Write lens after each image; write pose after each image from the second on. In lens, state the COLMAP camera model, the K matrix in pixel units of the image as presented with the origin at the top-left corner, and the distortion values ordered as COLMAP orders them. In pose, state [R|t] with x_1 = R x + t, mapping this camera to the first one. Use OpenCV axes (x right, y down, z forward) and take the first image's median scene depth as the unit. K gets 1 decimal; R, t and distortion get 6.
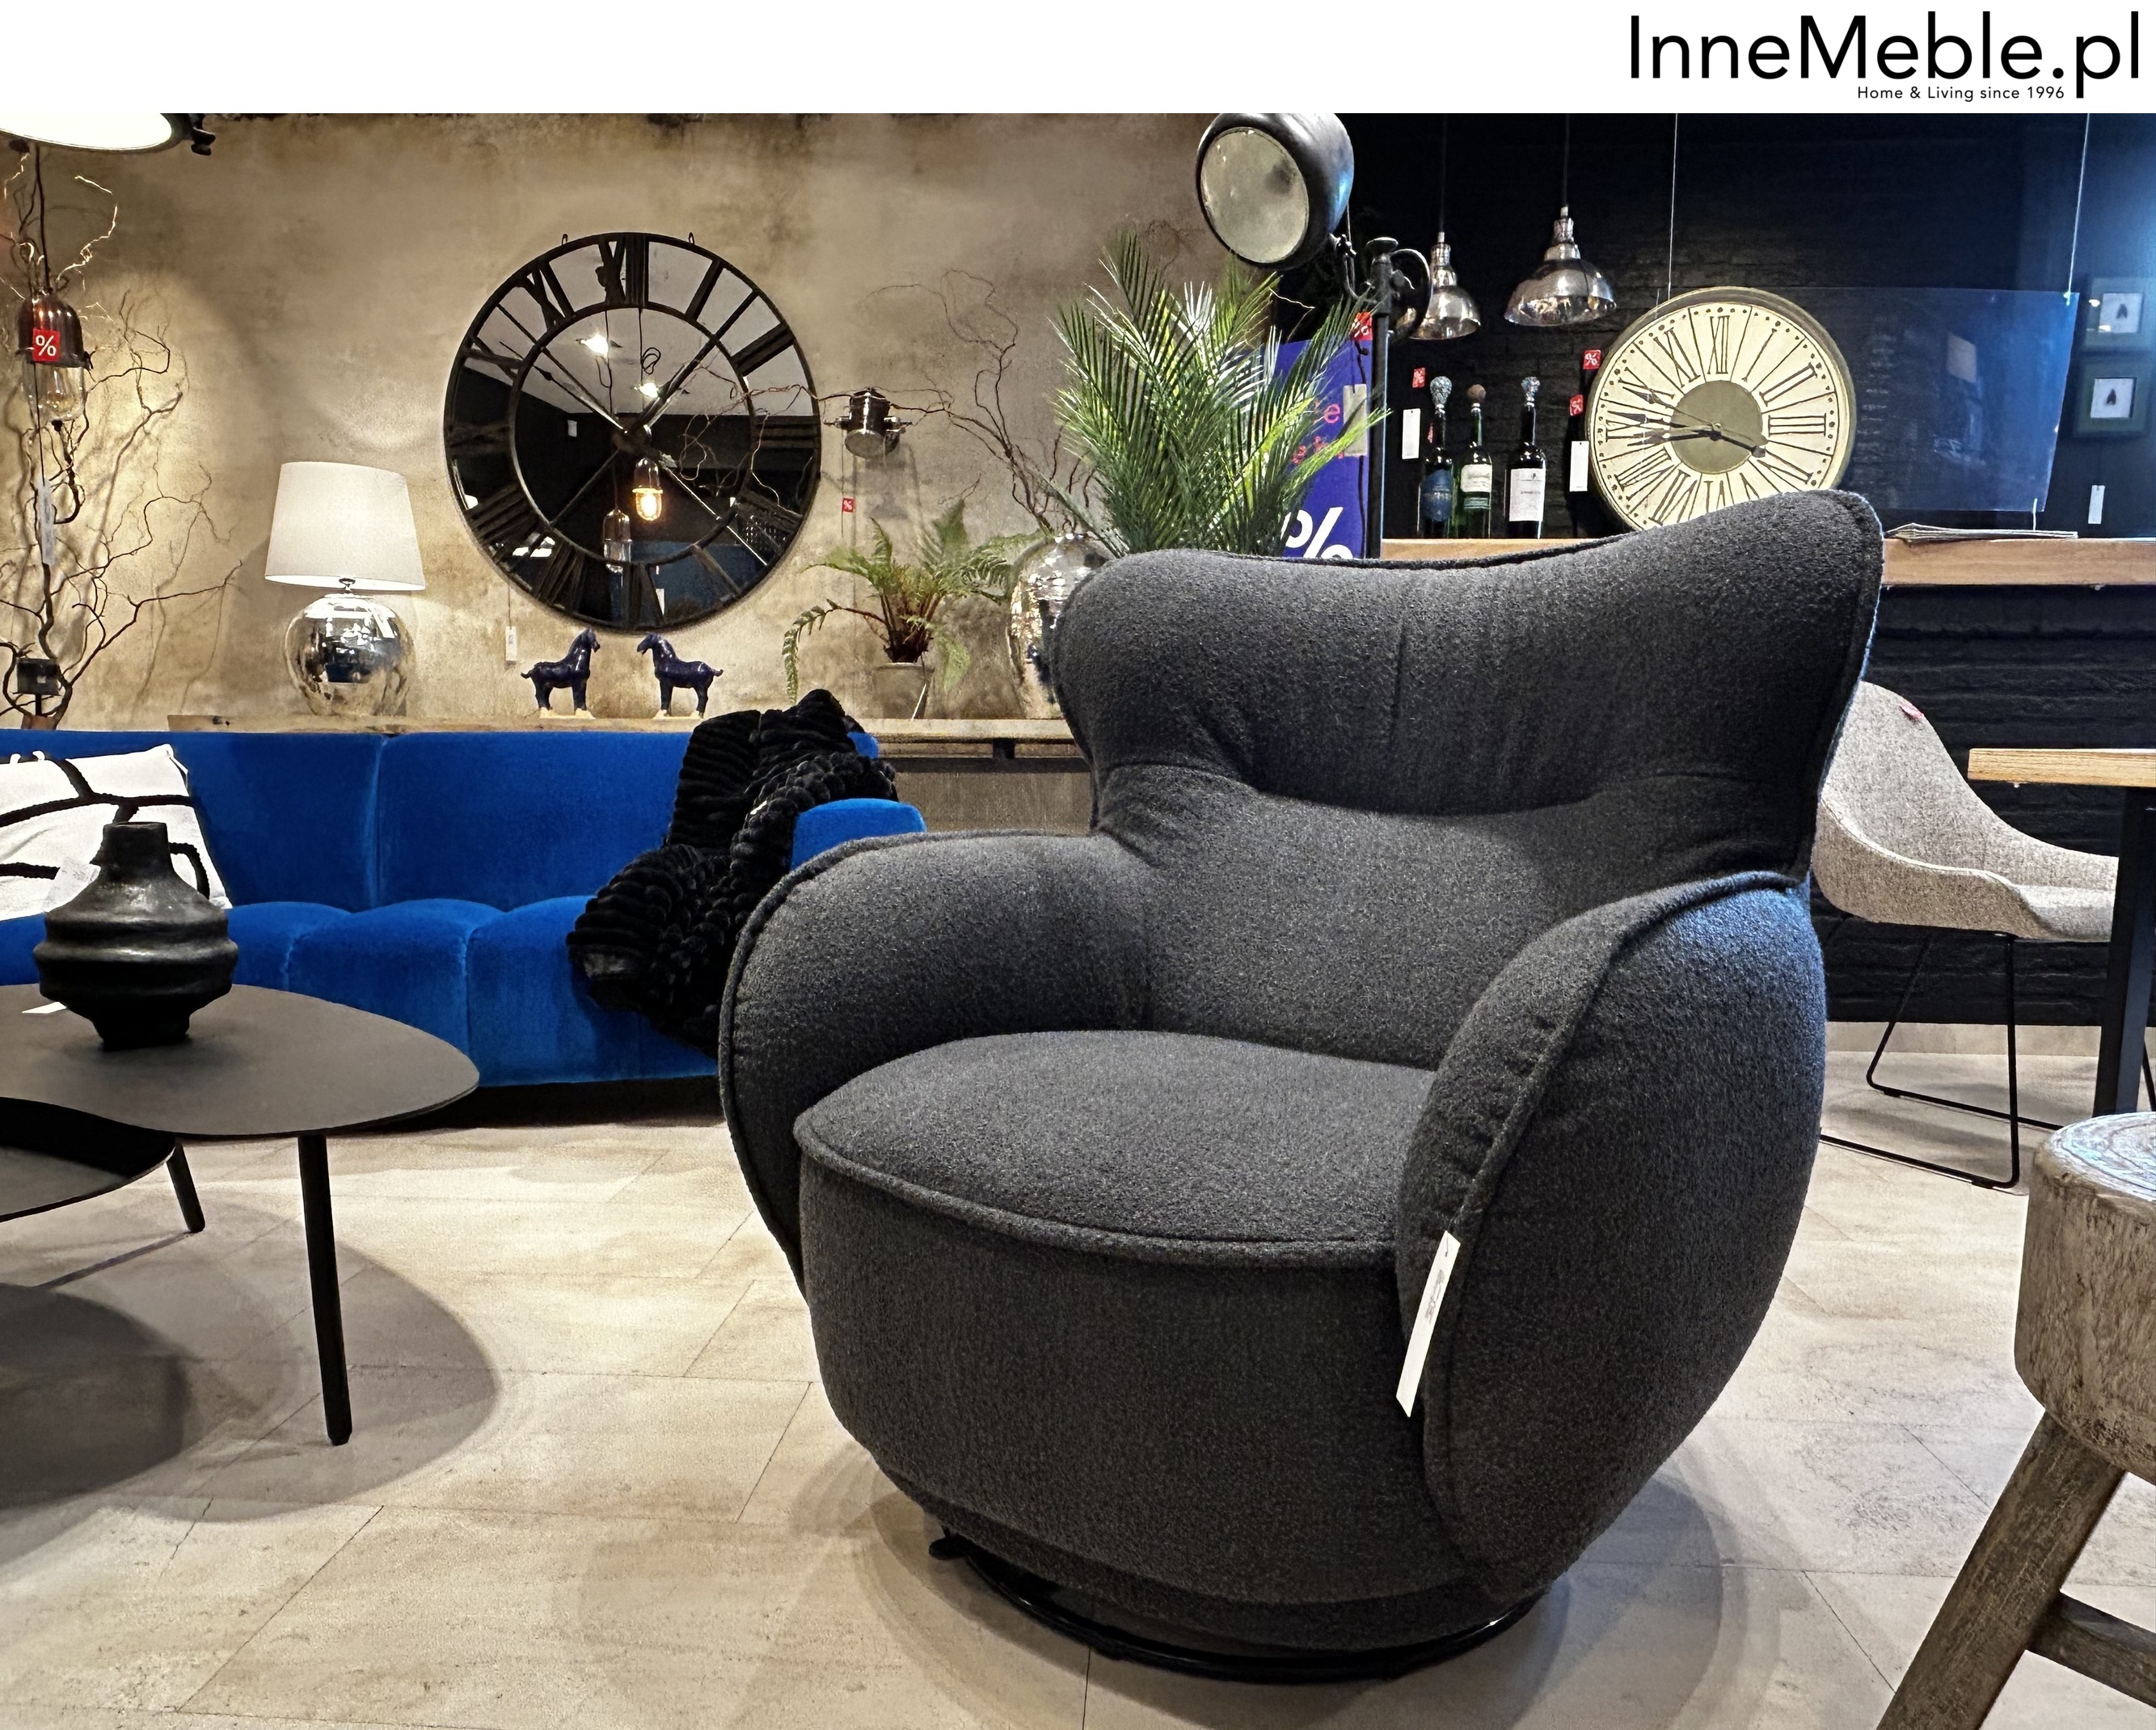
lens RADIAL K [[1448.1, 0, 1078.0], [0, 1448.1, 865.0], [0, 0, 1]] dist [0.006418, -0.030139]
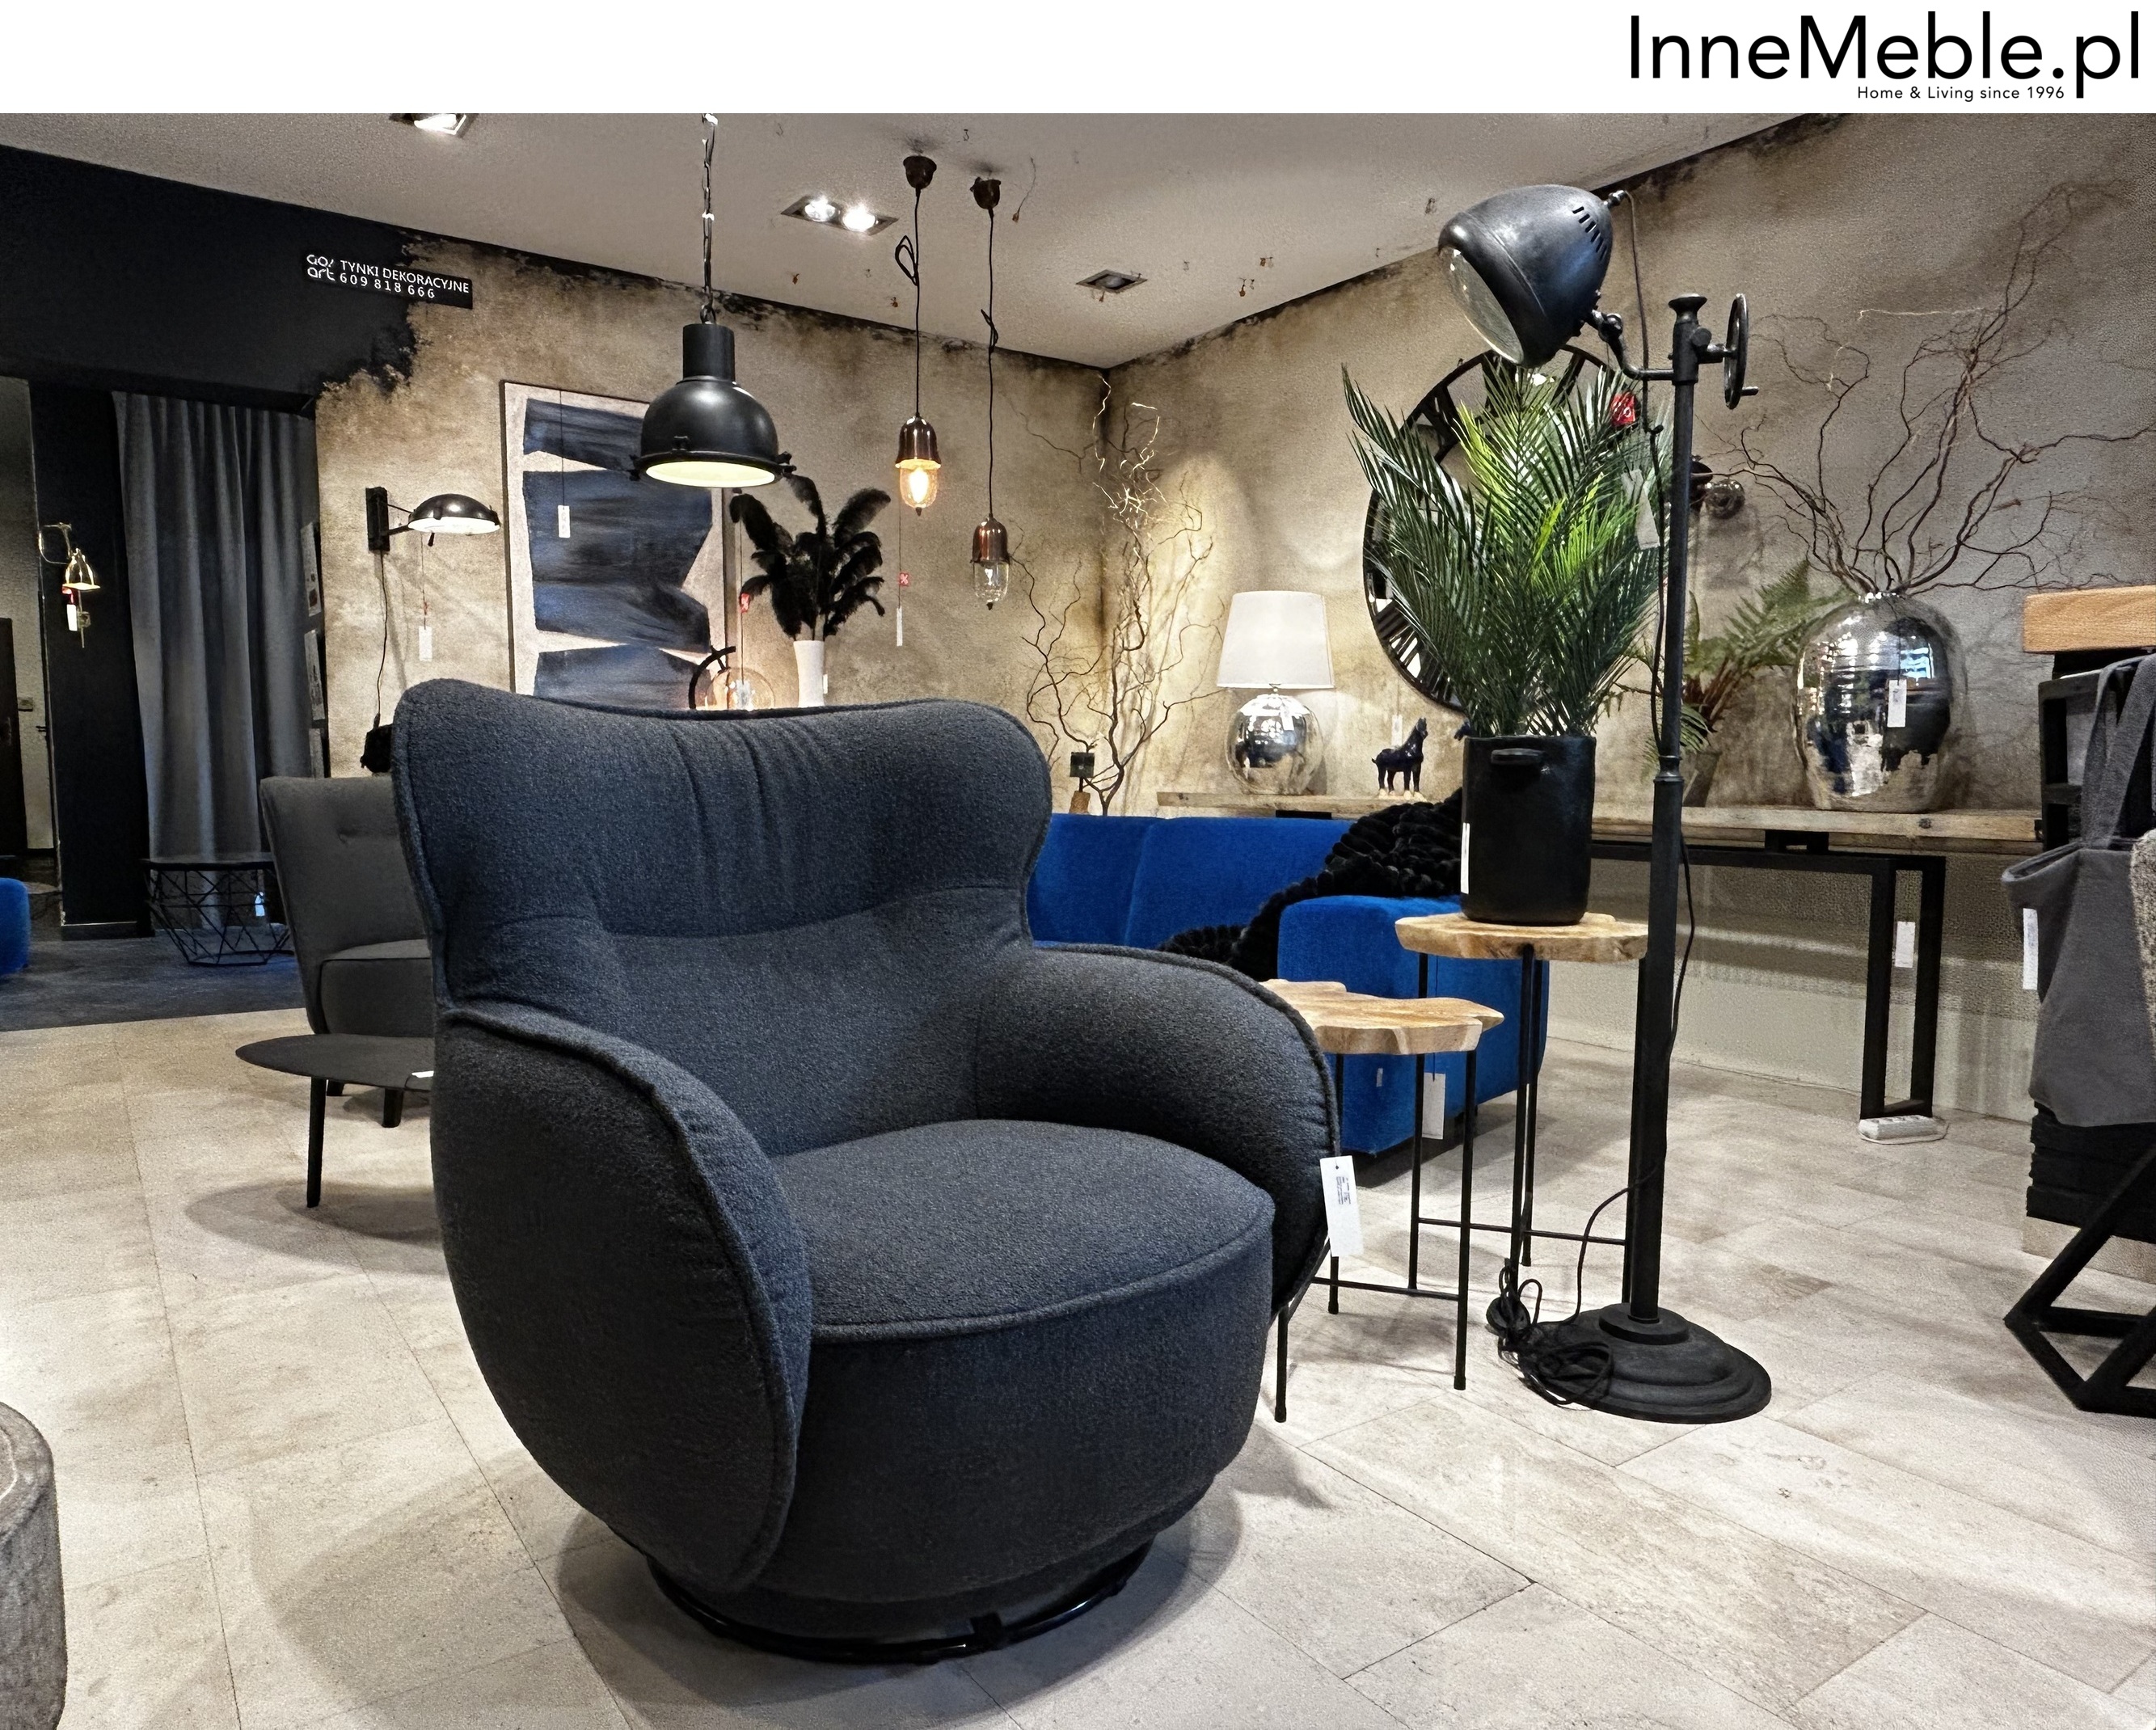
lens RADIAL K [[1448.1, 0, 1078.0], [0, 1448.1, 865.0], [0, 0, 1]] dist [0.006418, -0.030139]
pose [[0.618561, 0.051587, -0.784041, 0.351490], [-0.071409, 0.997404, 0.009288, -0.040001], [0.782485, 0.050242, 0.620639, 0.105170]]
